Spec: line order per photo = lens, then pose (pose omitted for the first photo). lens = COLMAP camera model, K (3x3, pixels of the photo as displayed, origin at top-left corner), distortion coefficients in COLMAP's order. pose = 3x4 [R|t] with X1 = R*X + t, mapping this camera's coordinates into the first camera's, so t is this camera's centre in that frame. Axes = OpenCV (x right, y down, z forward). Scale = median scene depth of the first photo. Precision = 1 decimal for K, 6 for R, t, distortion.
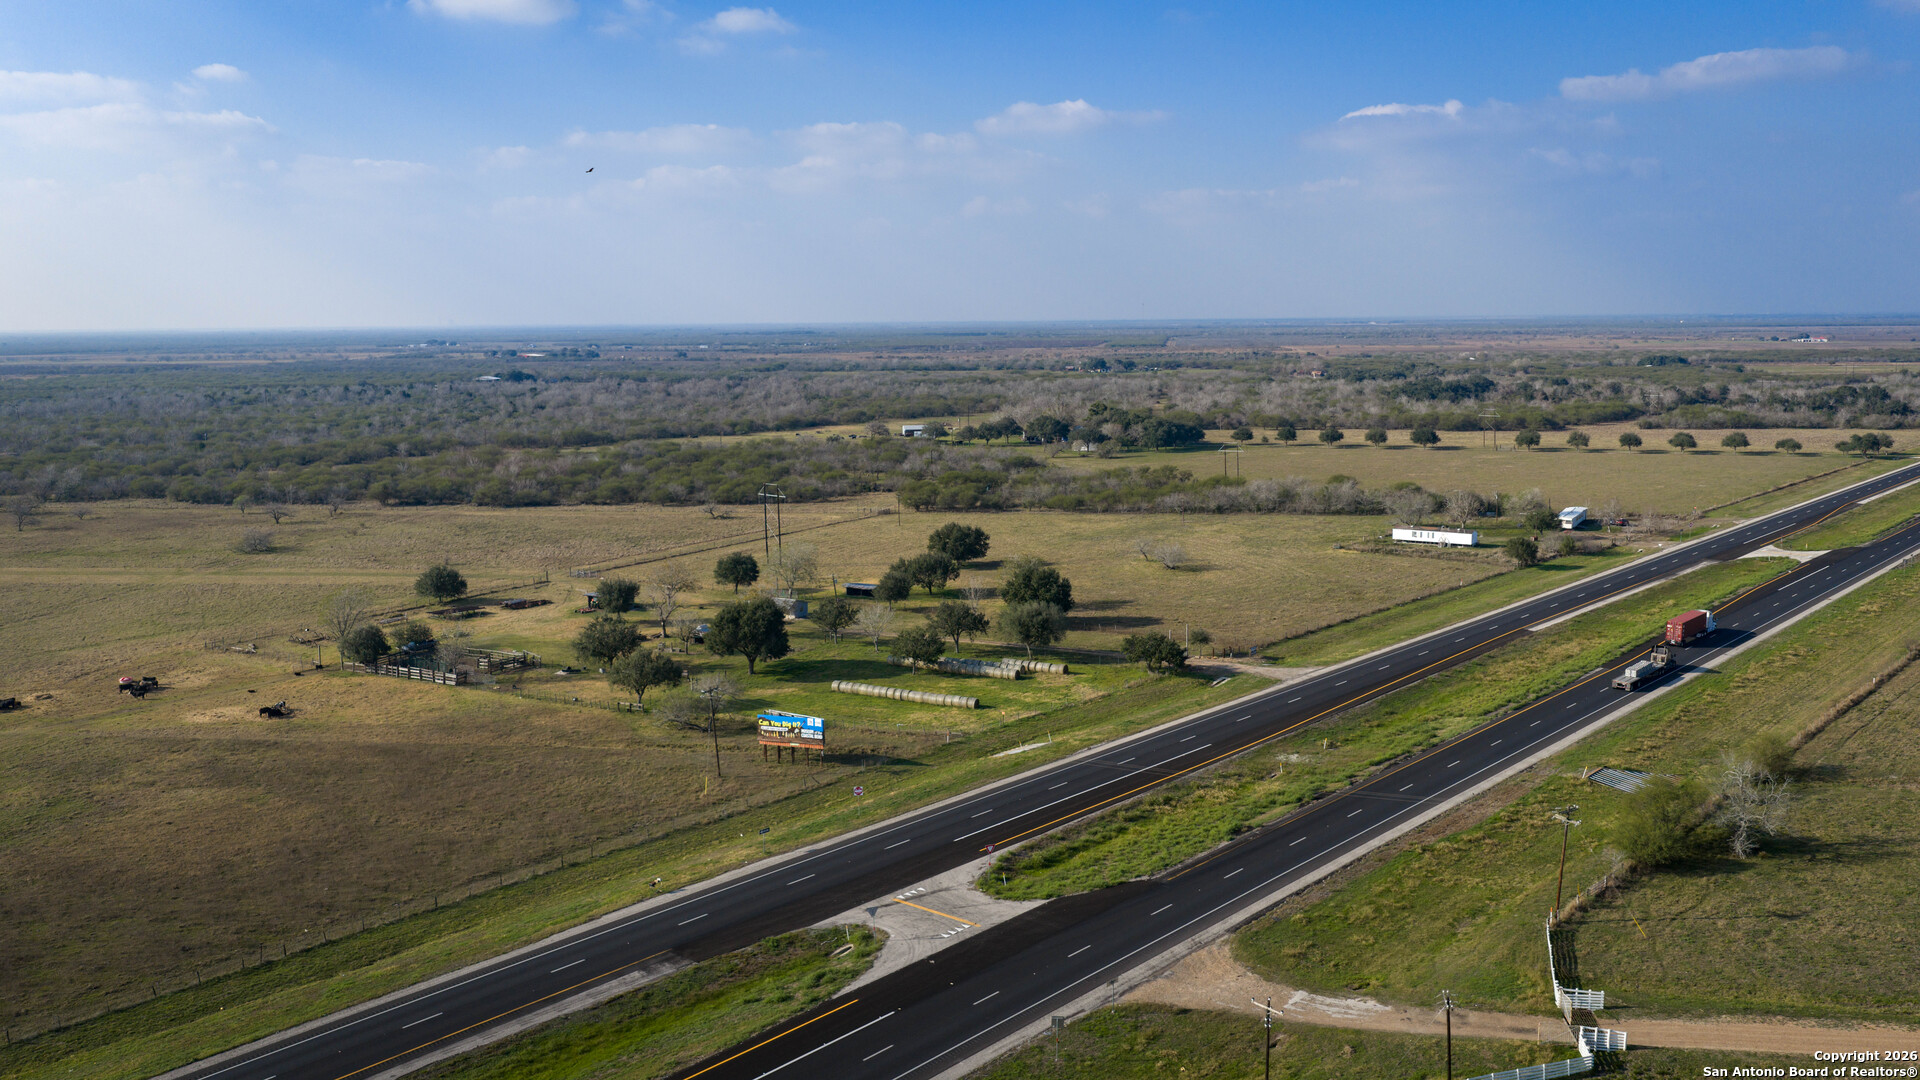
lens RADIAL K [[1615.1, 0, 949.3], [0, 1615.1, 546.7], [0, 0, 1]] dist [0.023798, -0.036247]
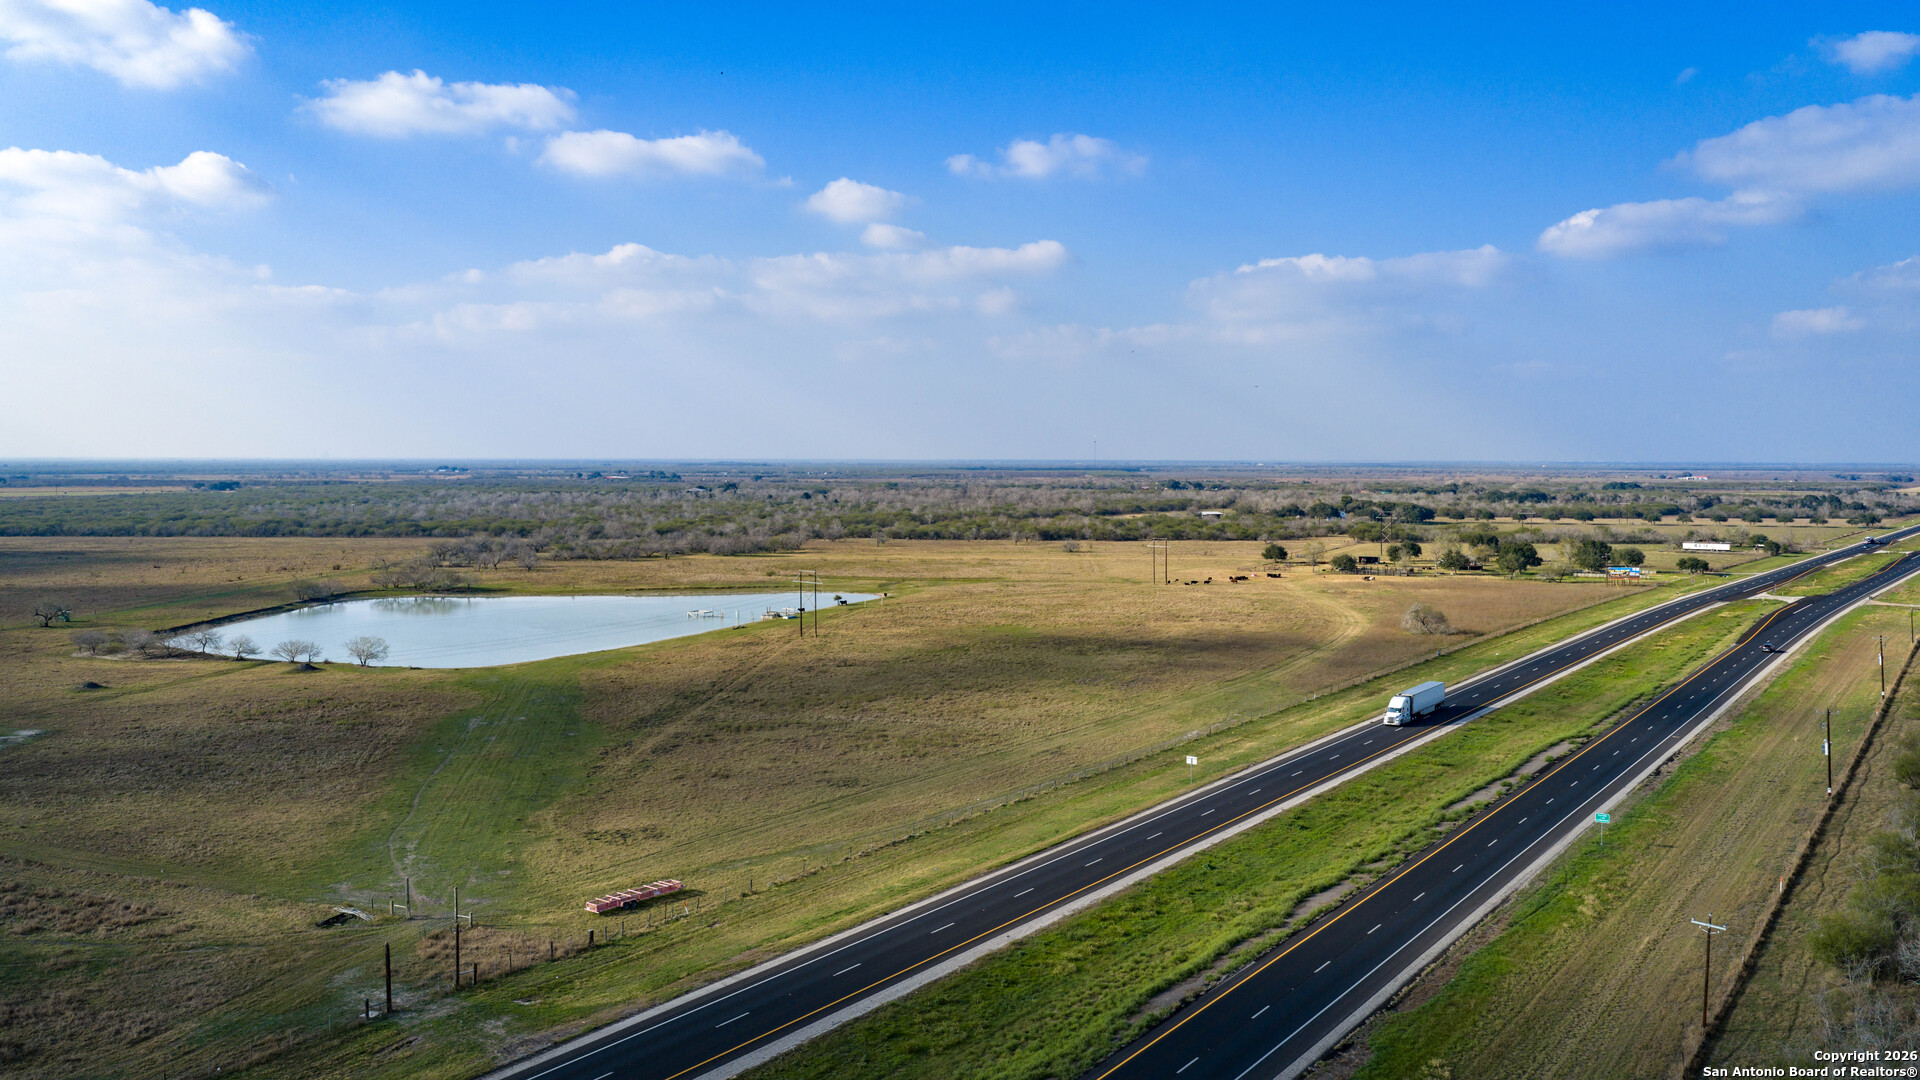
lens RADIAL K [[1615.1, 0, 958.7], [0, 1615.1, 539.9], [0, 0, 1]] dist [0.023798, -0.036247]
pose [[0.992168, 0.007124, 0.124709, -0.504289], [0.004310, 0.995825, -0.091177, 0.098040], [-0.124838, 0.091000, 0.987995, -0.482672]]
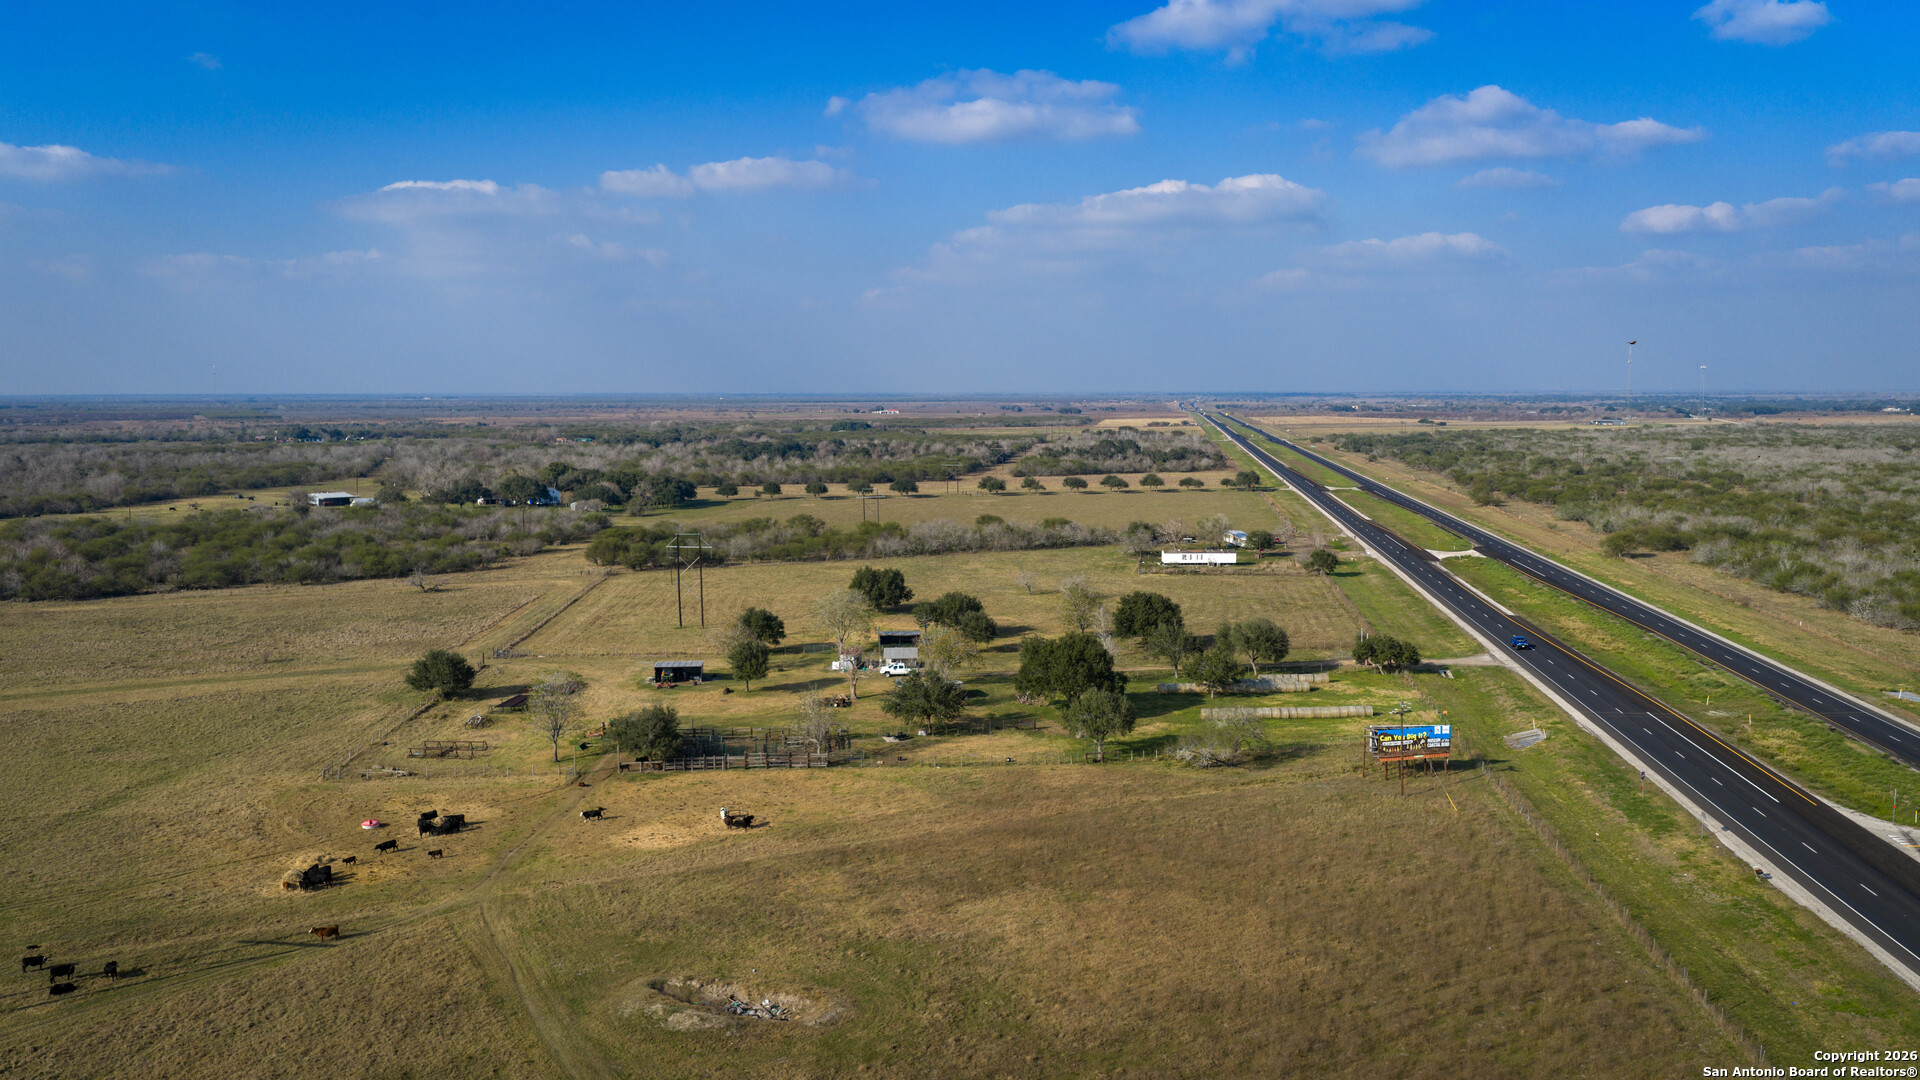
lens RADIAL K [[1615.1, 0, 947.2], [0, 1615.1, 535.0], [0, 0, 1]] dist [0.023798, -0.036247]
pose [[0.814653, -0.043603, 0.578307, -0.299488], [0.076032, 0.996593, -0.031965, 0.000054], [-0.574943, 0.070011, 0.815193, 0.123989]]
